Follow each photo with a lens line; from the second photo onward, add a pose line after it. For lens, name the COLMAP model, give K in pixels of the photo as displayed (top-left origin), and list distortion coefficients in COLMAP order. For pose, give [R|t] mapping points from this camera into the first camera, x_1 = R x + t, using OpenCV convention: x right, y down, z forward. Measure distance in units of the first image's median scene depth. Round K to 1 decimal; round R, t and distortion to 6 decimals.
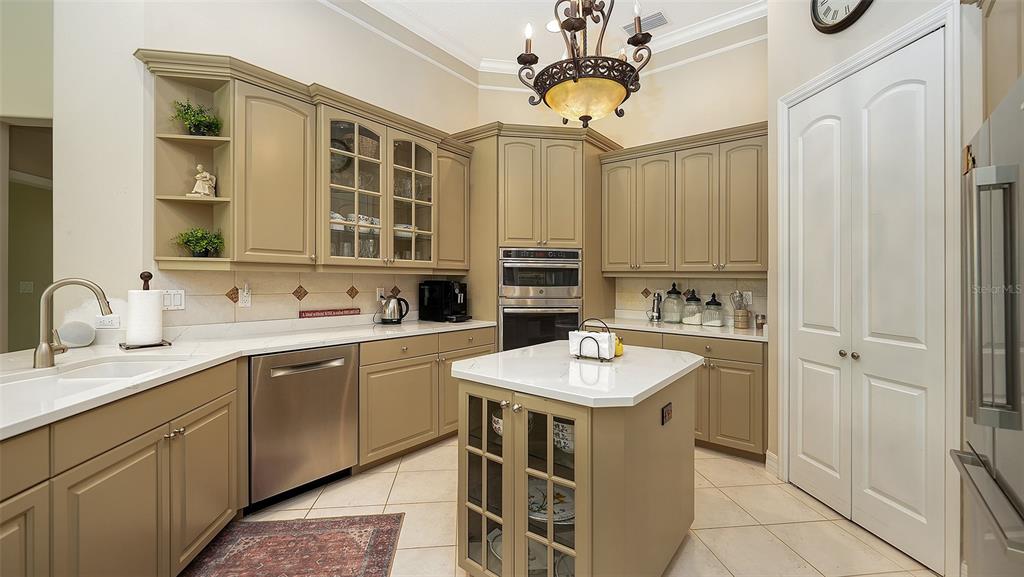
lens RADIAL K [[424.4, 0, 515.3], [0, 424.4, 288.1], [0, 0, 1]] dist [-0.000119, 0.000333]
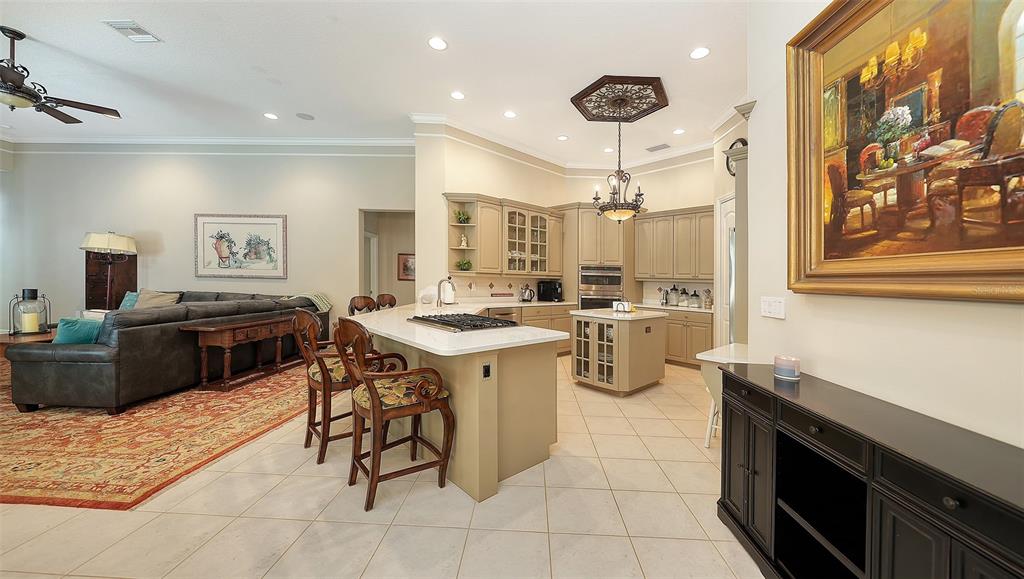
lens RADIAL K [[366.5, 0, 507.1], [0, 366.5, 265.5], [0, 0, 1]] dist [0.011257, 0.000014]
pose [[0.983564, 0.006380, -0.180446, -0.067999], [-0.017091, 0.998178, -0.057864, 0.013968], [0.179748, 0.059997, 0.981881, -0.852378]]
